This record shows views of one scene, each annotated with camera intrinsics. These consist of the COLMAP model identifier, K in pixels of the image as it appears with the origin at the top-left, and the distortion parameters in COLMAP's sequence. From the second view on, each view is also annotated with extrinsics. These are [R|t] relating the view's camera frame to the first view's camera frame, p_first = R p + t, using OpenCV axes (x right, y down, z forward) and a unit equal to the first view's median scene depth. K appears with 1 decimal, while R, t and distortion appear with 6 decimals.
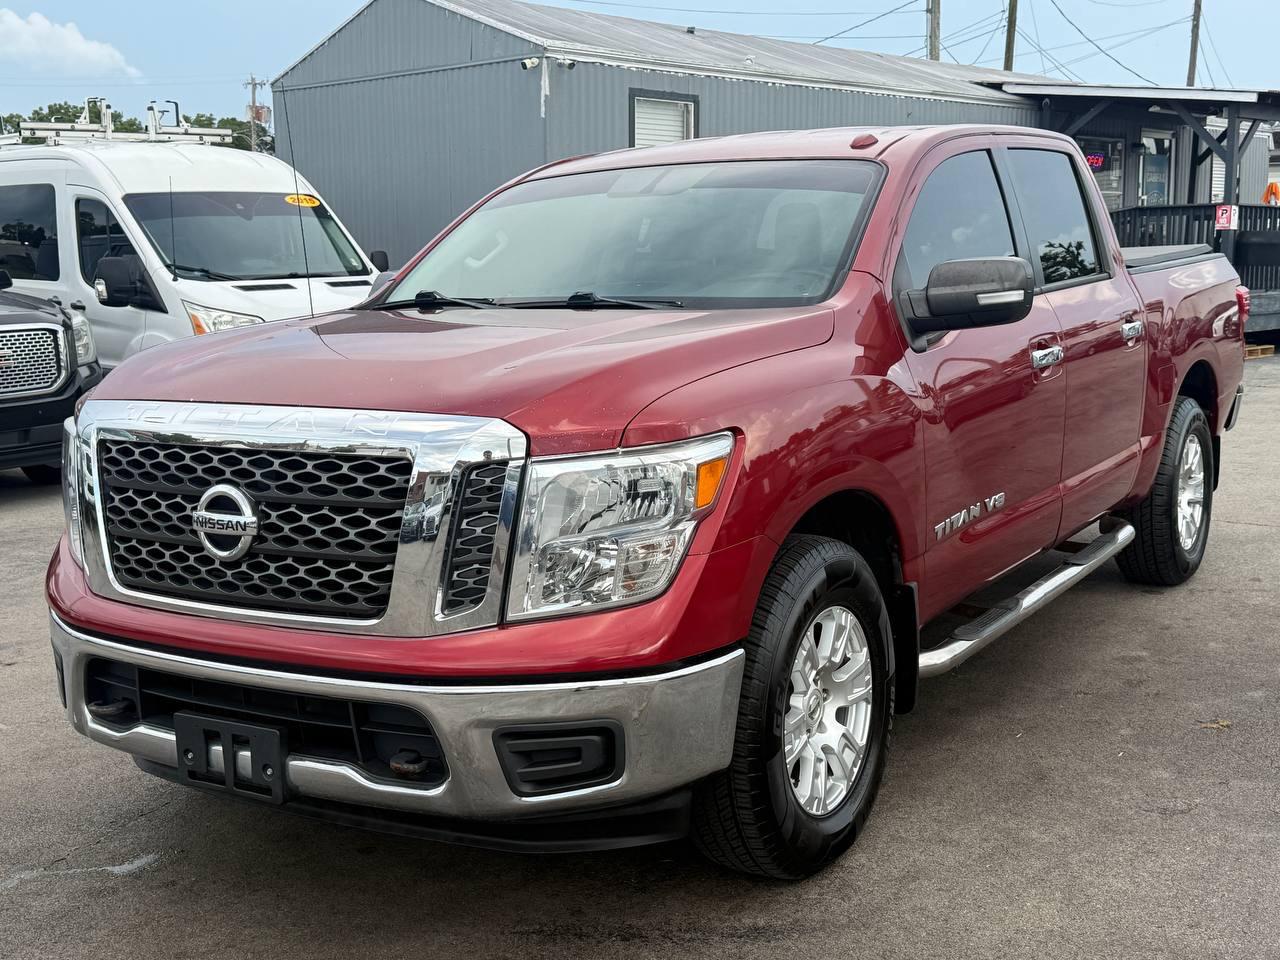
lens RADIAL K [[1509.4, 0, 626.0], [0, 1509.4, 476.9], [0, 0, 1]] dist [0.239076, -0.539187]
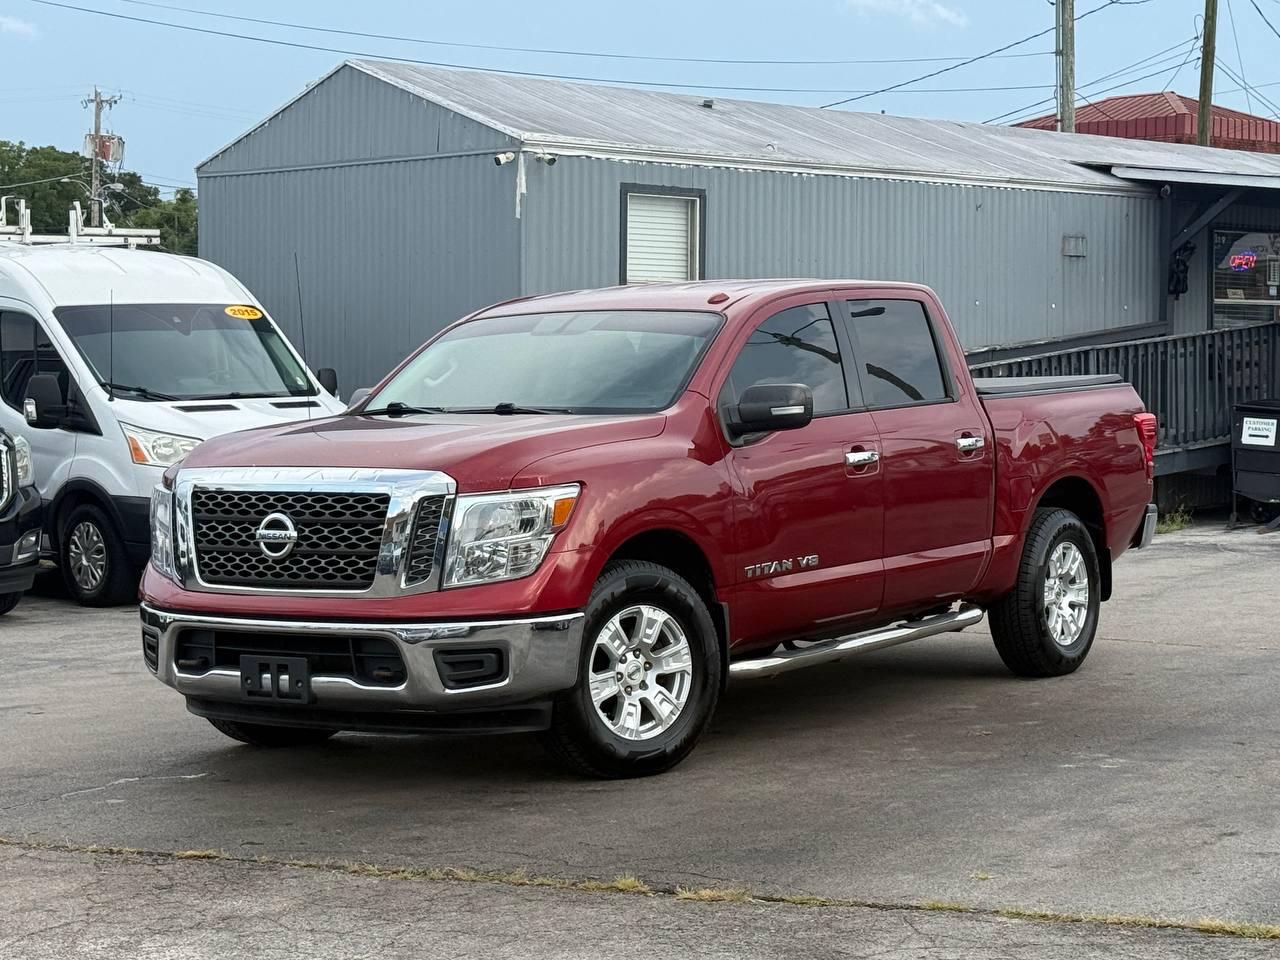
lens RADIAL K [[3934.1, 0, 640.0], [0, 3934.1, 480.0], [0, 0, 1]] dist [0.468964, -0.835403]
pose [[0.998688, 0.010413, -0.050143, 0.201214], [-0.016121, 0.993256, -0.114815, 0.263643], [0.048610, 0.115473, 0.992120, -1.880442]]
